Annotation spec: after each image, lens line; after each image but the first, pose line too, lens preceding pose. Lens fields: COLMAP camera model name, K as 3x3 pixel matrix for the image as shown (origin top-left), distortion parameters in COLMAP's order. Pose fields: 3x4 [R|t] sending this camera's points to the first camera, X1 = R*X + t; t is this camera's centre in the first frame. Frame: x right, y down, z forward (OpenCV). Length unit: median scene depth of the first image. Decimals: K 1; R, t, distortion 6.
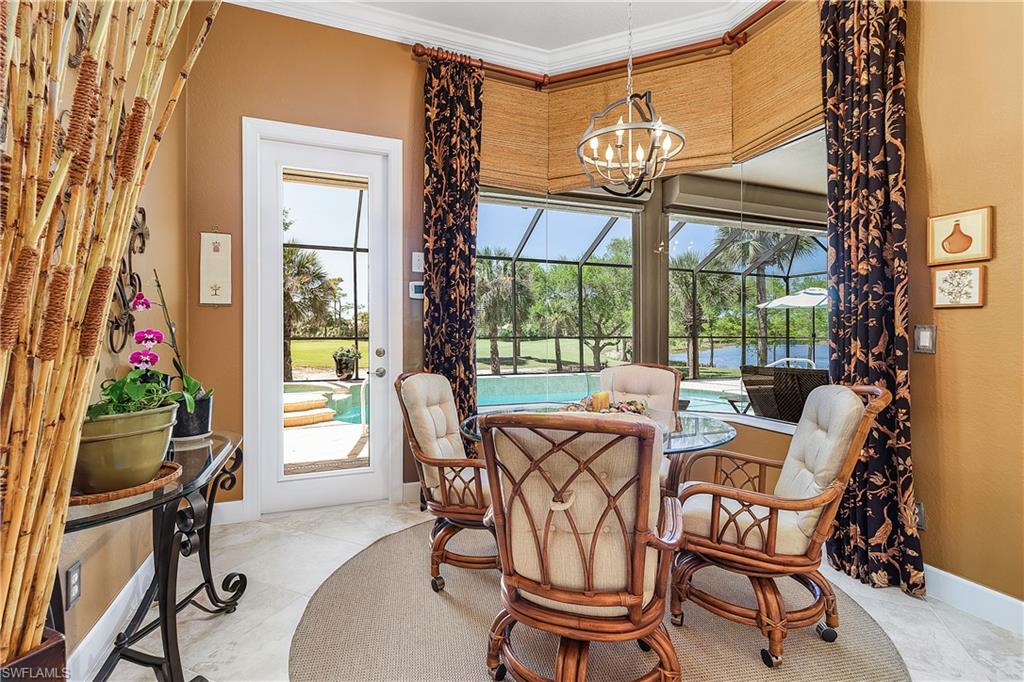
lens RADIAL K [[478.8, 0, 511.5], [0, 478.8, 326.7], [0, 0, 1]] dist [0.000803, 0.000253]
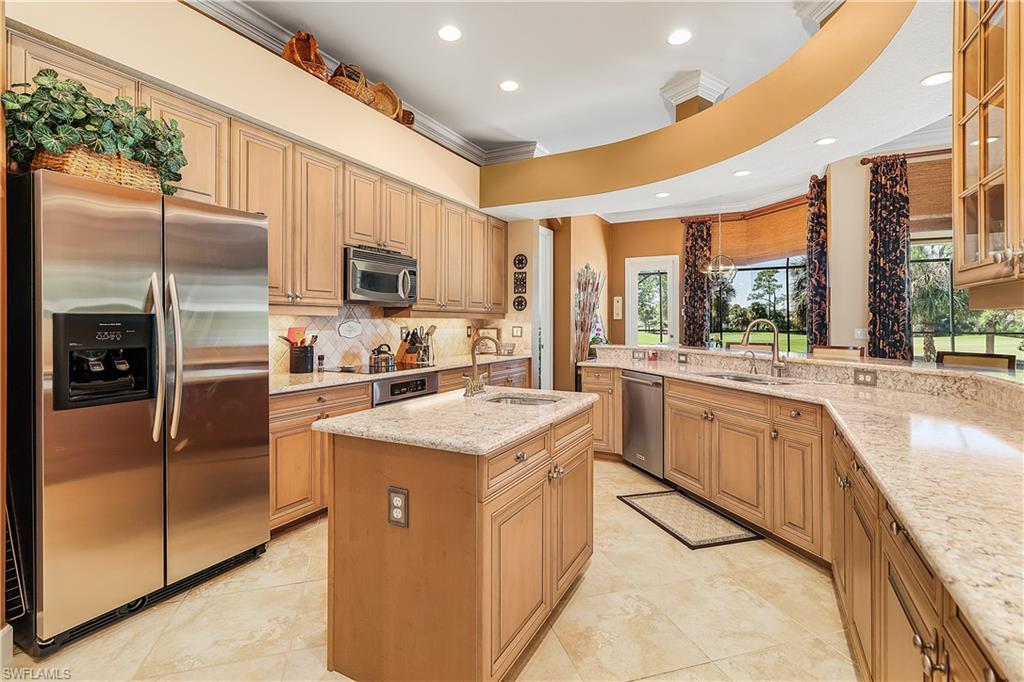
lens RADIAL K [[478.8, 0, 511.5], [0, 478.8, 326.7], [0, 0, 1]] dist [0.000803, 0.000253]
pose [[0.652666, 0.005673, -0.757624, 1.150987], [0.006348, 0.999896, 0.012955, -0.038216], [0.757619, -0.013265, 0.652562, -1.390800]]
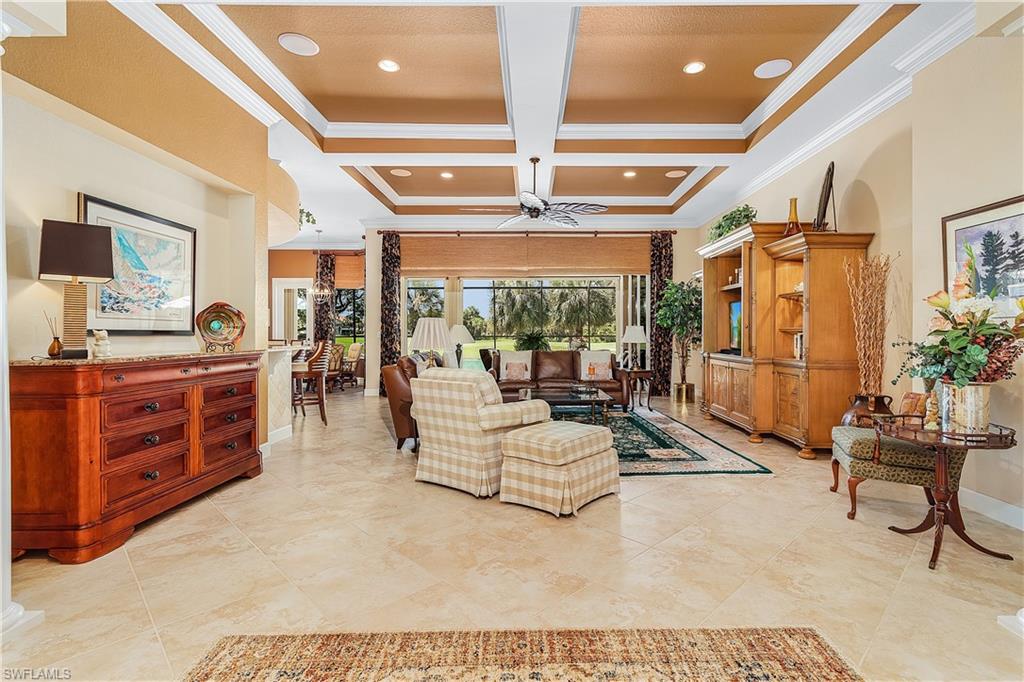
lens RADIAL K [[478.8, 0, 511.5], [0, 478.8, 326.7], [0, 0, 1]] dist [0.000803, 0.000253]
pose [[0.918330, -0.001818, -0.395811, 2.474095], [0.003104, 0.999992, 0.002610, -0.036009], [0.395803, -0.003625, 0.918328, -1.633980]]
